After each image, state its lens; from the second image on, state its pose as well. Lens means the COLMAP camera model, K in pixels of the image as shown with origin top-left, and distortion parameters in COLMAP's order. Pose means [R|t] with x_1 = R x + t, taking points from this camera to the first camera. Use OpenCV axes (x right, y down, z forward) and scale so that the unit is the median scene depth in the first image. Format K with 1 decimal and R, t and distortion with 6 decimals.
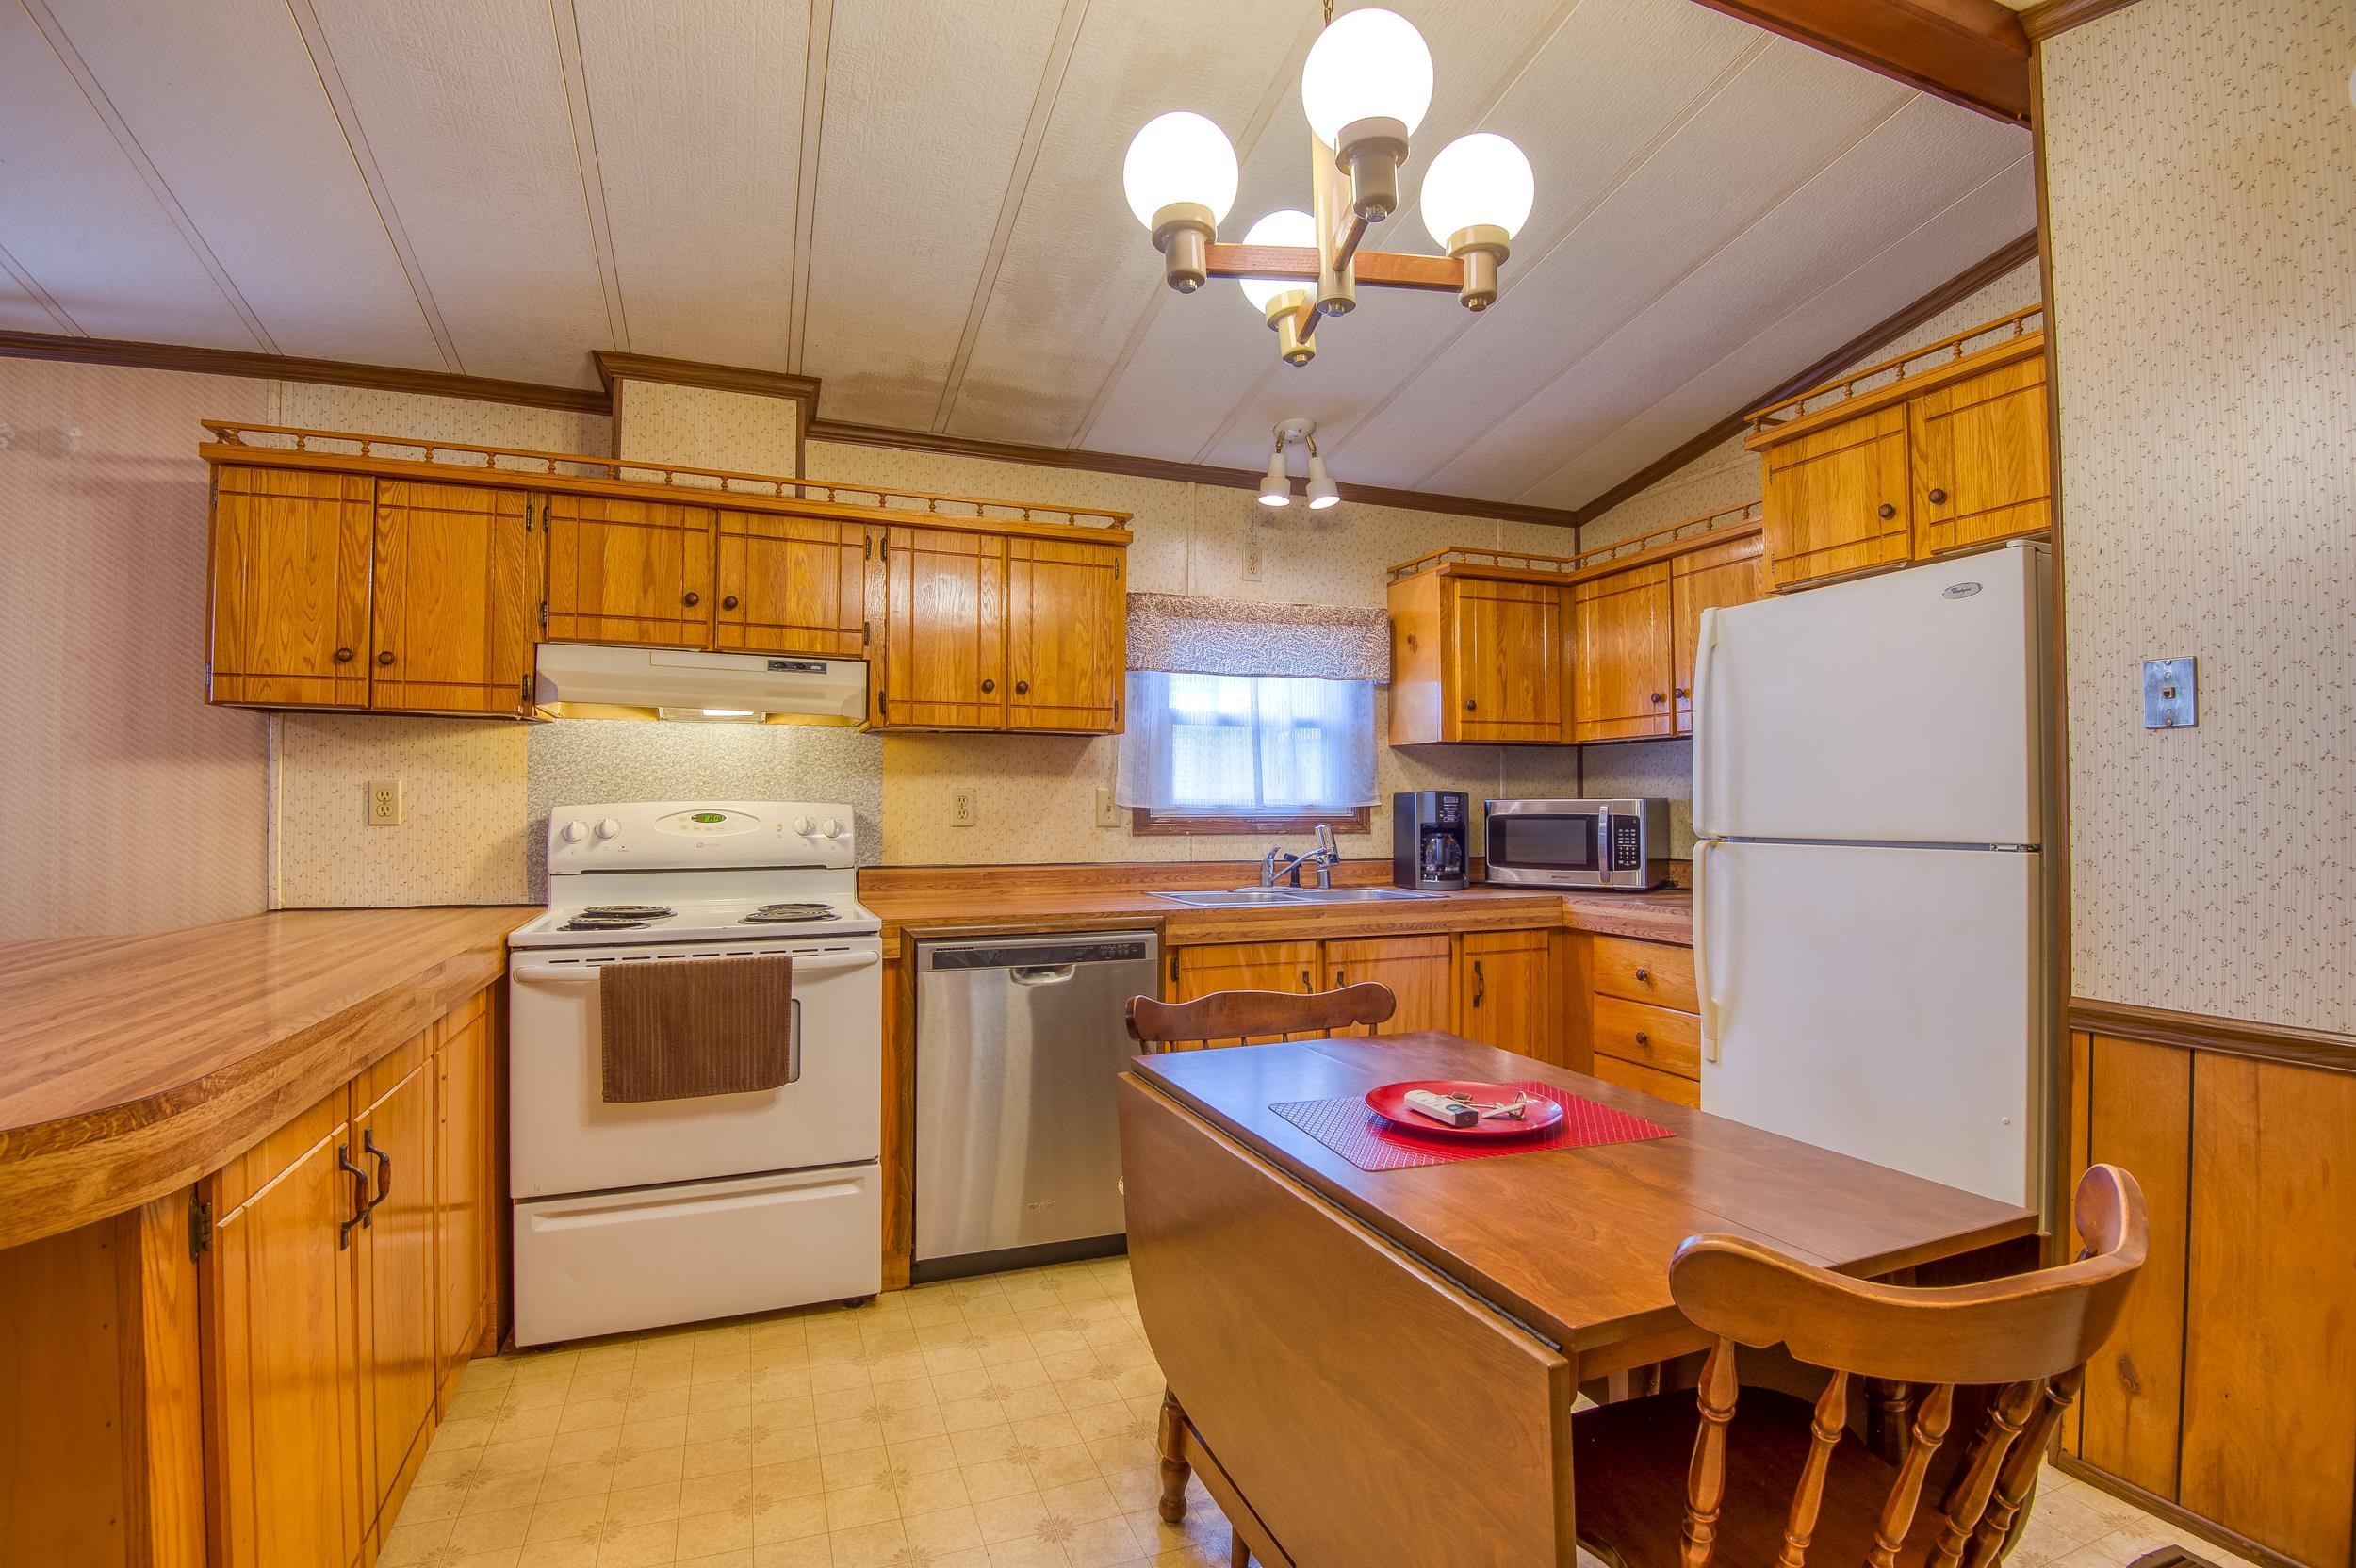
lens RADIAL K [[1094.8, 0, 1188.4], [0, 1094.8, 784.4], [0, 0, 1]] dist [-0.007518, -0.027299]
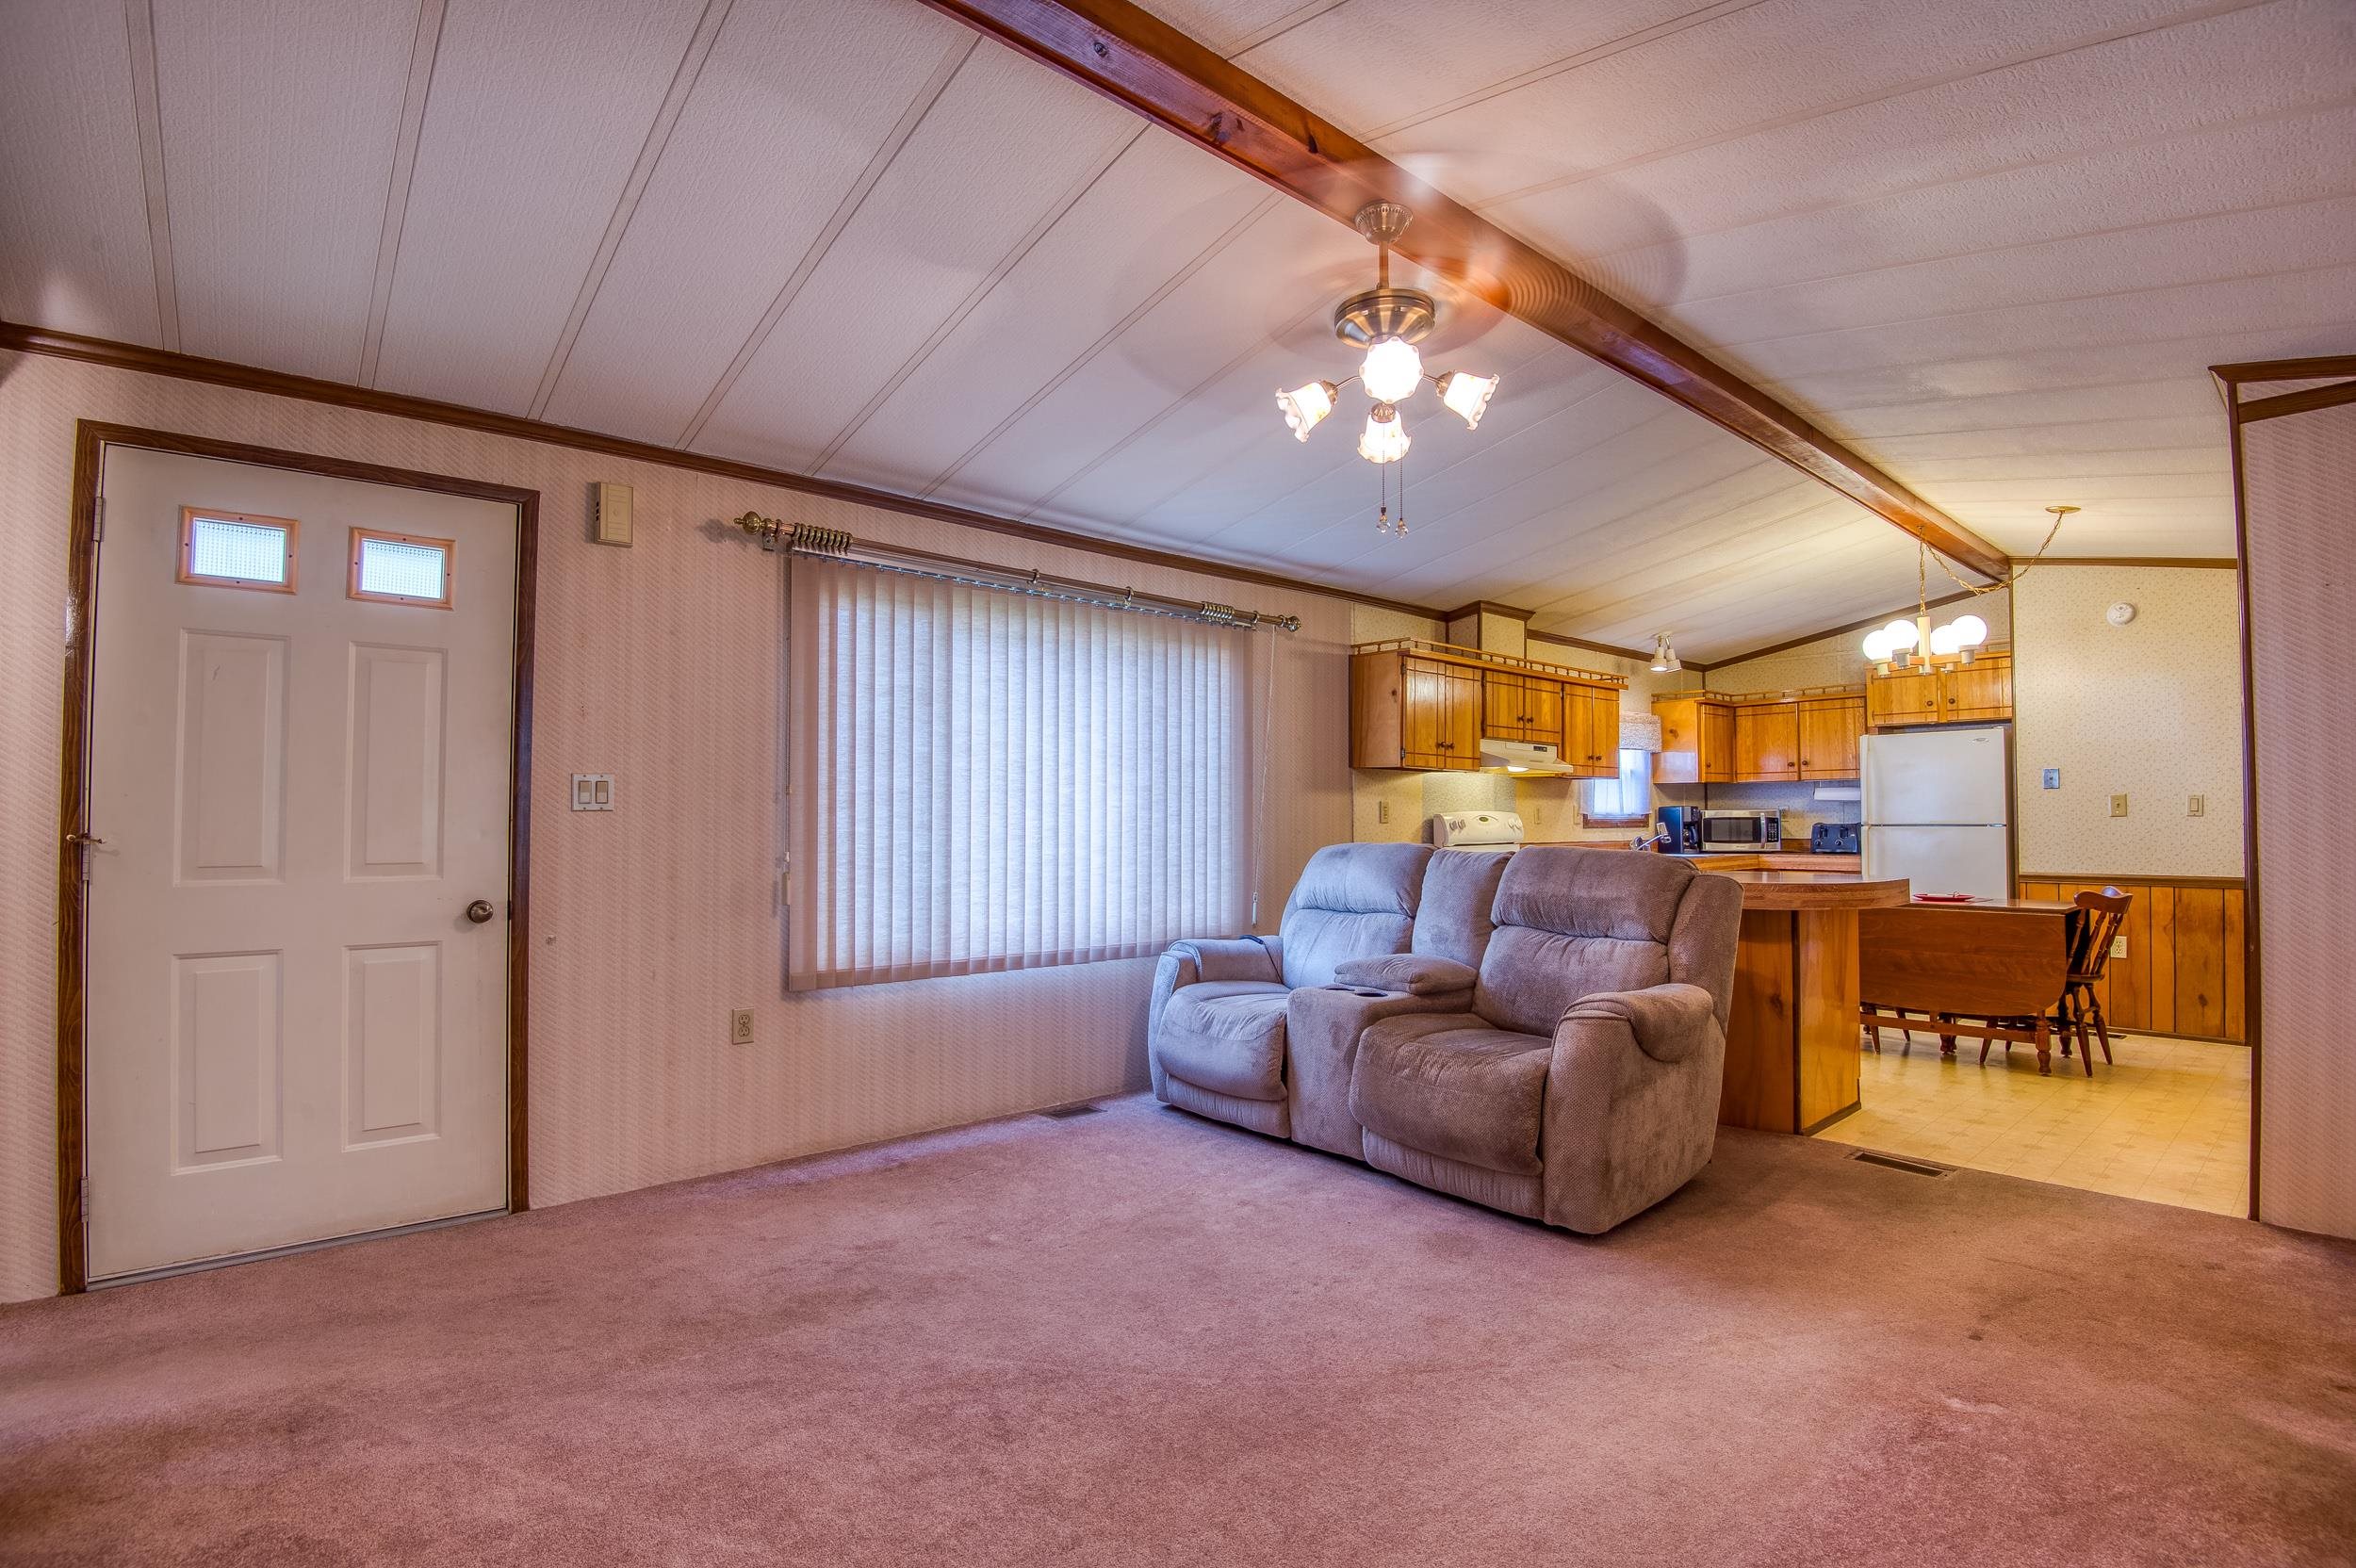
lens RADIAL K [[1088.2, 0, 1170.9], [0, 1088.2, 786.9], [0, 0, 1]] dist [-0.011810, -0.023987]
pose [[0.946394, 0.004916, 0.322979, -1.696549], [-0.001446, 0.999939, -0.010981, -0.007454], [-0.323013, 0.009926, 0.946343, -0.772600]]
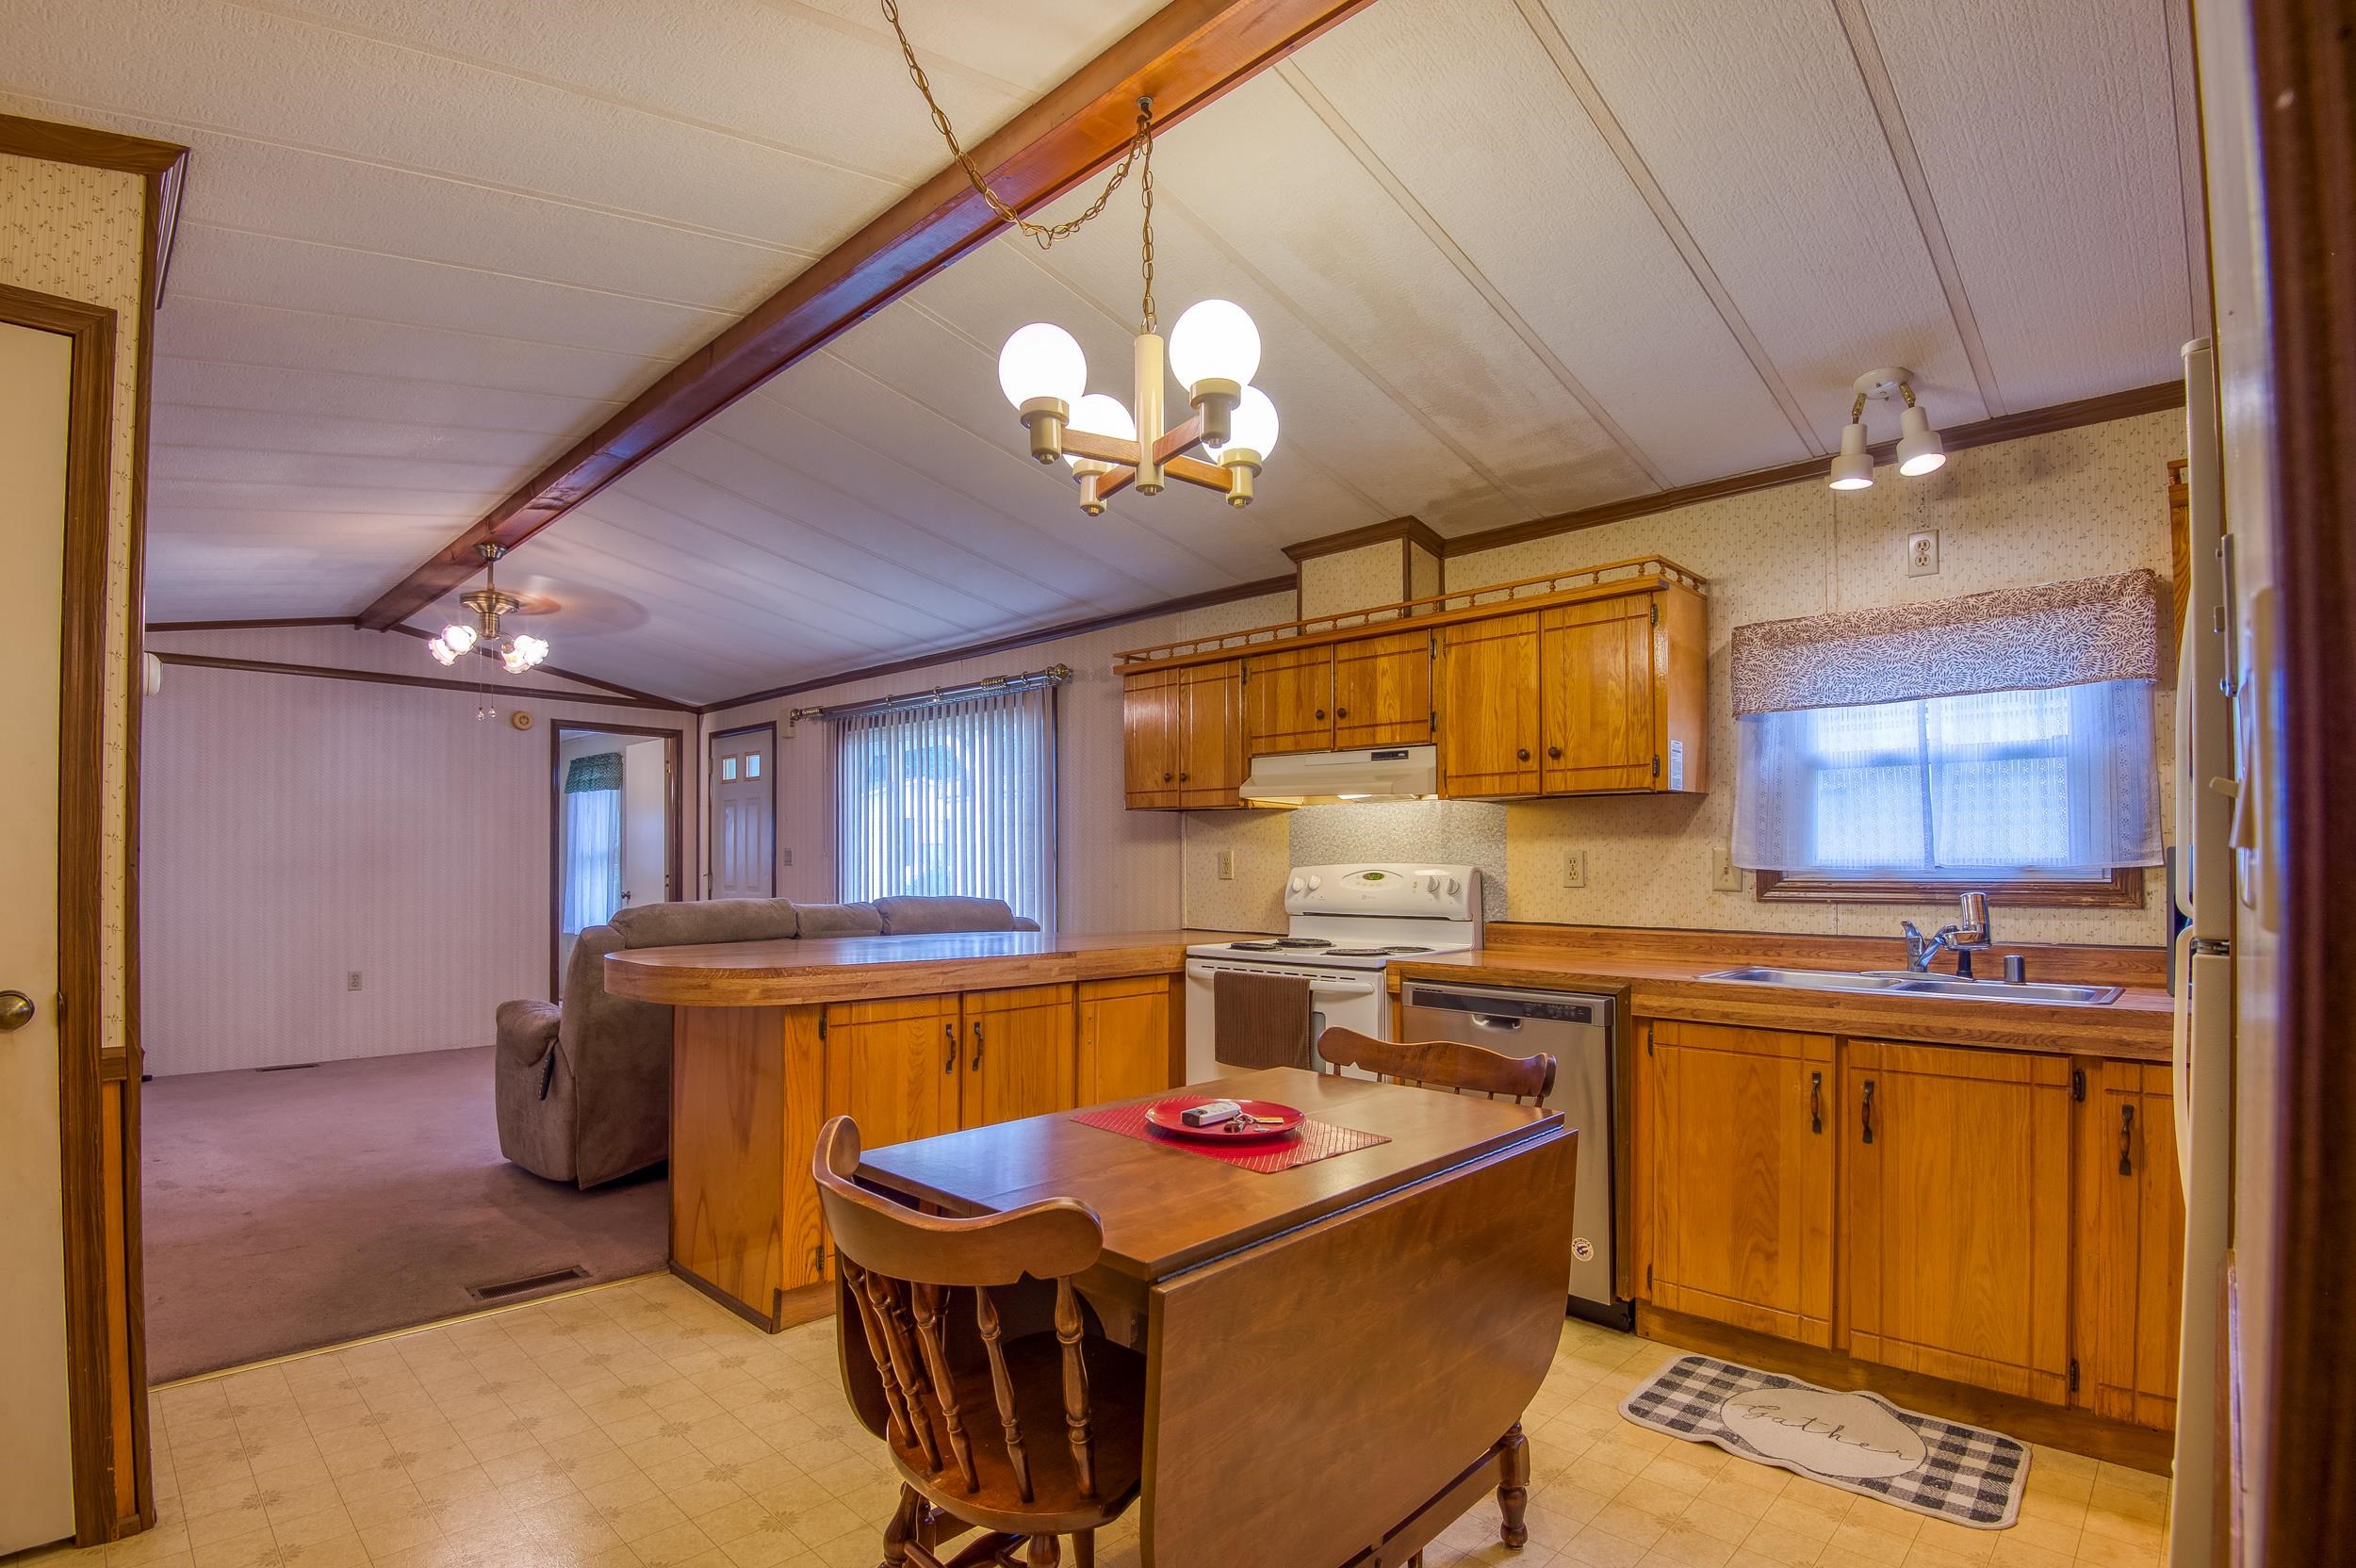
lens RADIAL K [[1141.5, 0, 1177.4], [0, 1141.5, 855.4], [0, 0, 1]] dist [-0.001170, -0.038032]
pose [[0.404552, -0.010544, -0.914454, 0.716842], [0.014028, 0.999887, -0.005323, 0.009715], [0.914407, -0.010675, 0.404654, 0.243736]]
